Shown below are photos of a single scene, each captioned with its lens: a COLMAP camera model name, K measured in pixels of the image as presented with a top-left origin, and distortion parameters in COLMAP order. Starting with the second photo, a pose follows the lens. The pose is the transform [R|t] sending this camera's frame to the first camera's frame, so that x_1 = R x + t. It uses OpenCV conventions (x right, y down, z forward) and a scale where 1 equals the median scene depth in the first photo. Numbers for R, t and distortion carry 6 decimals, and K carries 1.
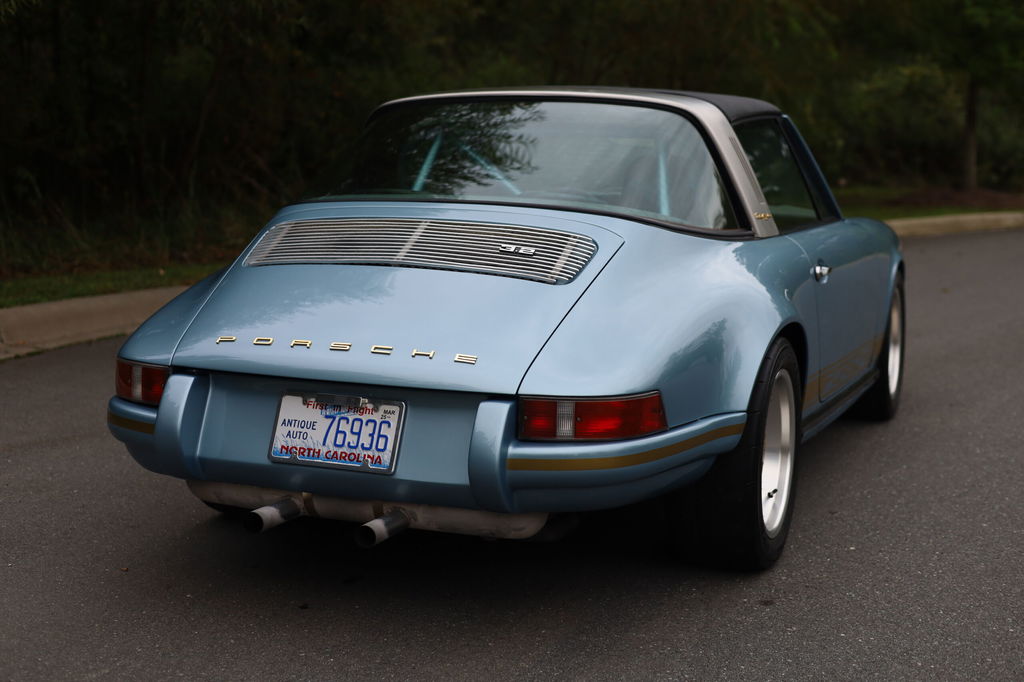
lens RADIAL K [[1721.7, 0, 512.0], [0, 1721.7, 341.0], [0, 0, 1]] dist [-0.039824, -0.106289]
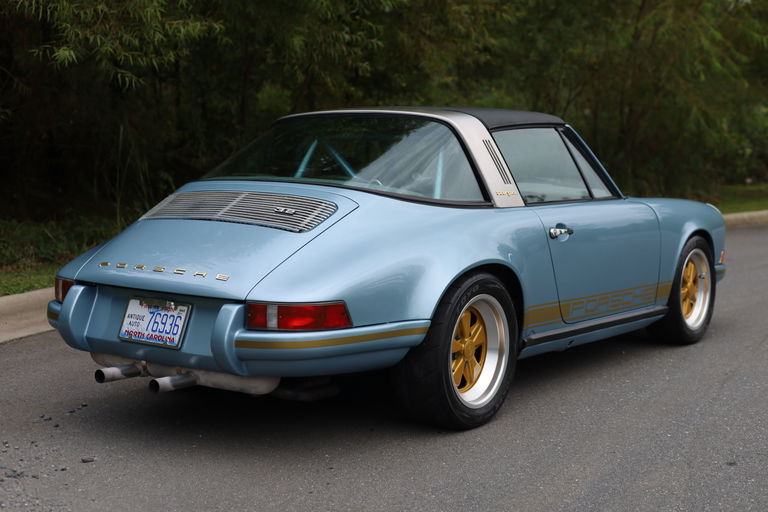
lens RADIAL K [[1291.3, 0, 384.0], [0, 1291.3, 256.0], [0, 0, 1]] dist [-0.039824, -0.106289]
pose [[0.965701, 0.015788, -0.259176, 0.411910], [-0.026374, 0.998951, -0.037421, 0.030492], [0.258313, 0.042973, 0.965105, -0.100496]]
